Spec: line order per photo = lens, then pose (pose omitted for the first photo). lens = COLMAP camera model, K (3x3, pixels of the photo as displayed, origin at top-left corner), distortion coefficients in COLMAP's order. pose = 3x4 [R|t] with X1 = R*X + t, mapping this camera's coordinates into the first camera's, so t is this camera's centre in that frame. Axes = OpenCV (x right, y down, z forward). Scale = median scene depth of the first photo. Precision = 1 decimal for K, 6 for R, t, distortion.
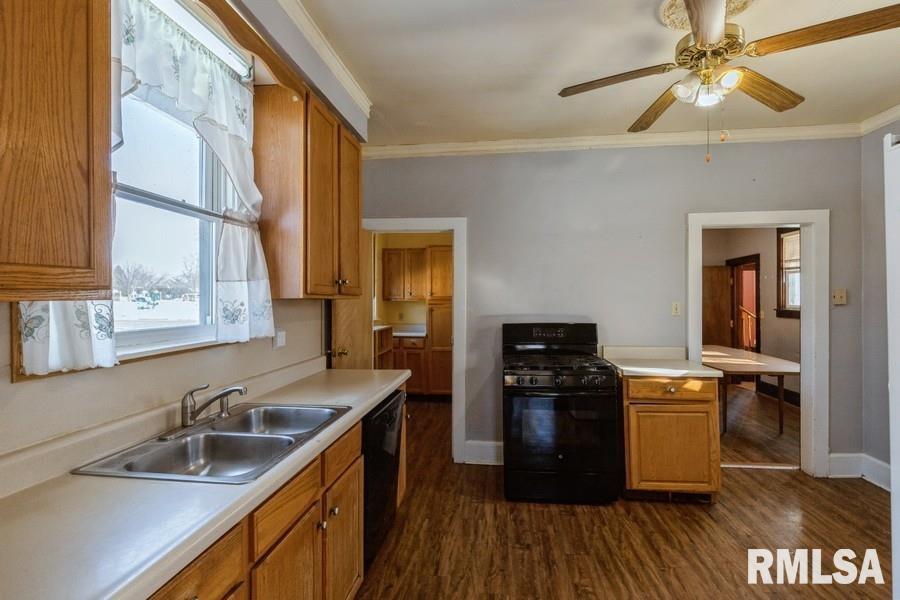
lens RADIAL K [[431.2, 0, 452.8], [0, 431.2, 297.9], [0, 0, 1]] dist [0.000300, 0.000026]
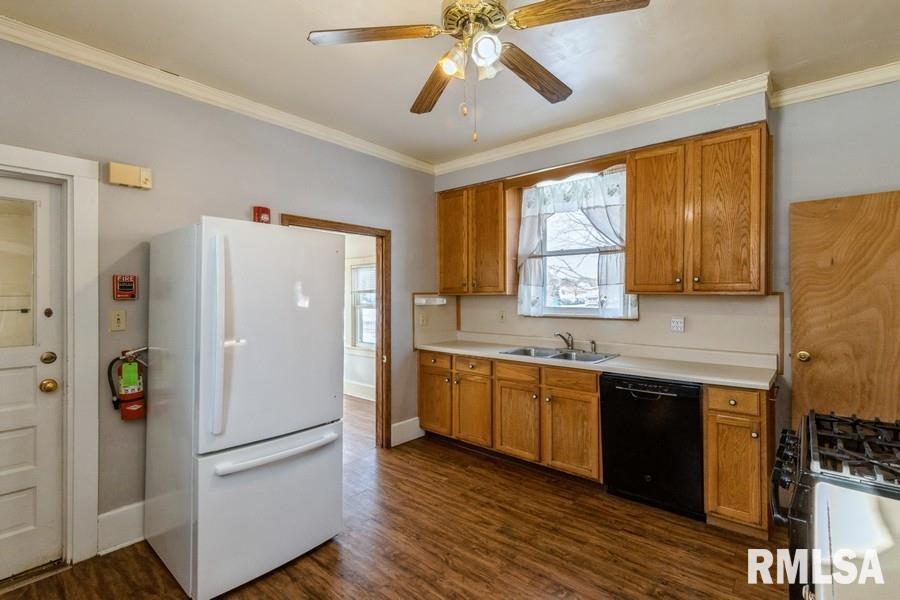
lens RADIAL K [[417.3, 0, 451.6], [0, 417.3, 297.5], [0, 0, 1]] dist [0.010005, -0.001621]
pose [[-0.553237, 0.005290, -0.833007, 0.571191], [0.001403, 0.999984, 0.005419, 0.001930], [0.833022, 0.001829, -0.553236, 0.609165]]
